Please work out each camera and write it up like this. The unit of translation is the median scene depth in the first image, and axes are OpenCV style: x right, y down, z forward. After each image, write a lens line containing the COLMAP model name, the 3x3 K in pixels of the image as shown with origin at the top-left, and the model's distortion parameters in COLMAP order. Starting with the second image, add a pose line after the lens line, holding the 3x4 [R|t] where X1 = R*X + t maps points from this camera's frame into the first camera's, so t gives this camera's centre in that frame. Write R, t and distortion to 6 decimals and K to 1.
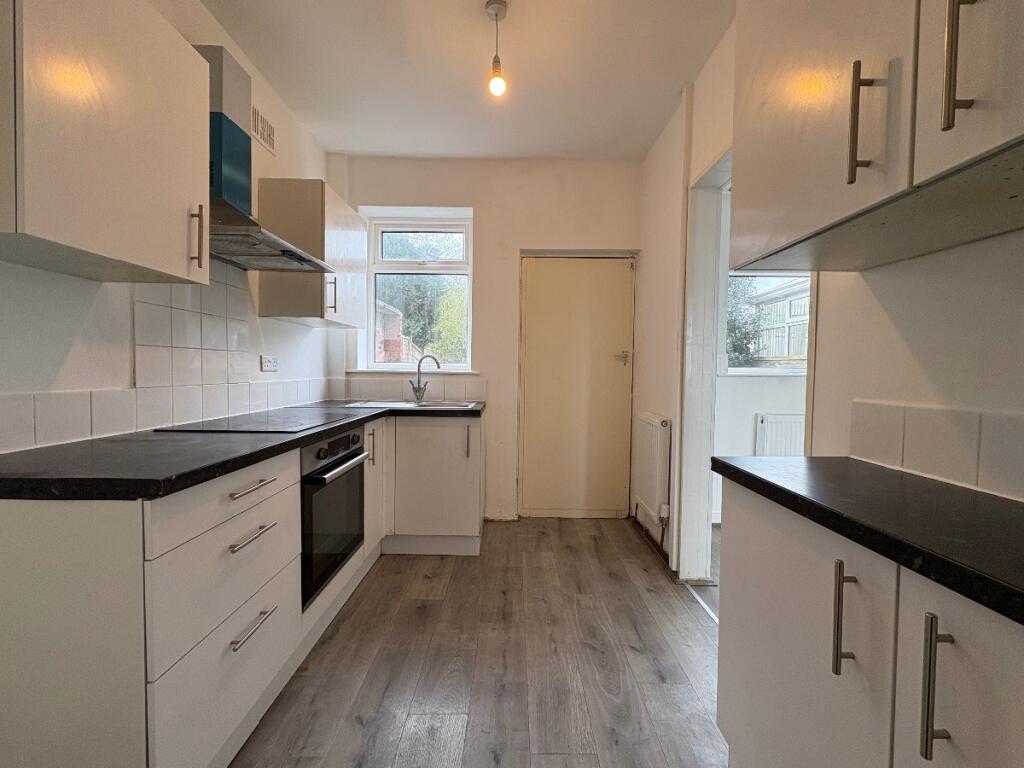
lens RADIAL K [[408.5, 0, 510.7], [0, 408.5, 382.9], [0, 0, 1]] dist [-0.002982, 0.000090]
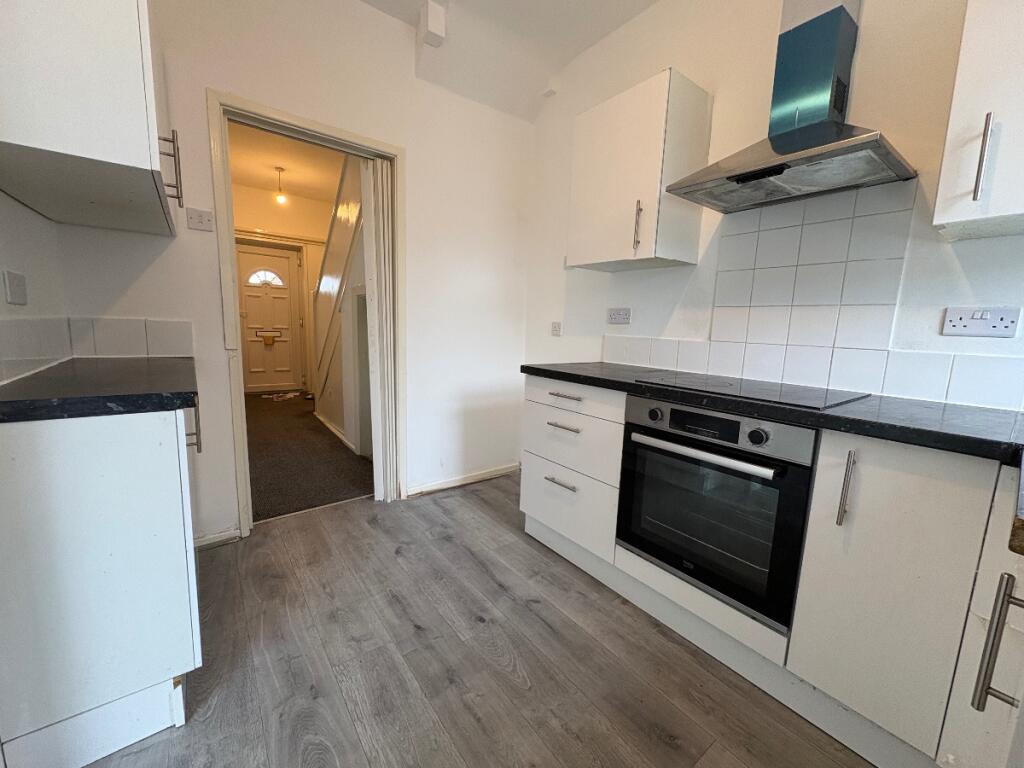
lens RADIAL K [[408.5, 0, 510.7], [0, 408.5, 382.9], [0, 0, 1]] dist [-0.002982, 0.000090]
pose [[-0.791752, 0.044758, -0.609200, 0.381839], [-0.065619, 0.985309, 0.157673, -0.019989], [0.607308, 0.164812, -0.777184, 1.653807]]
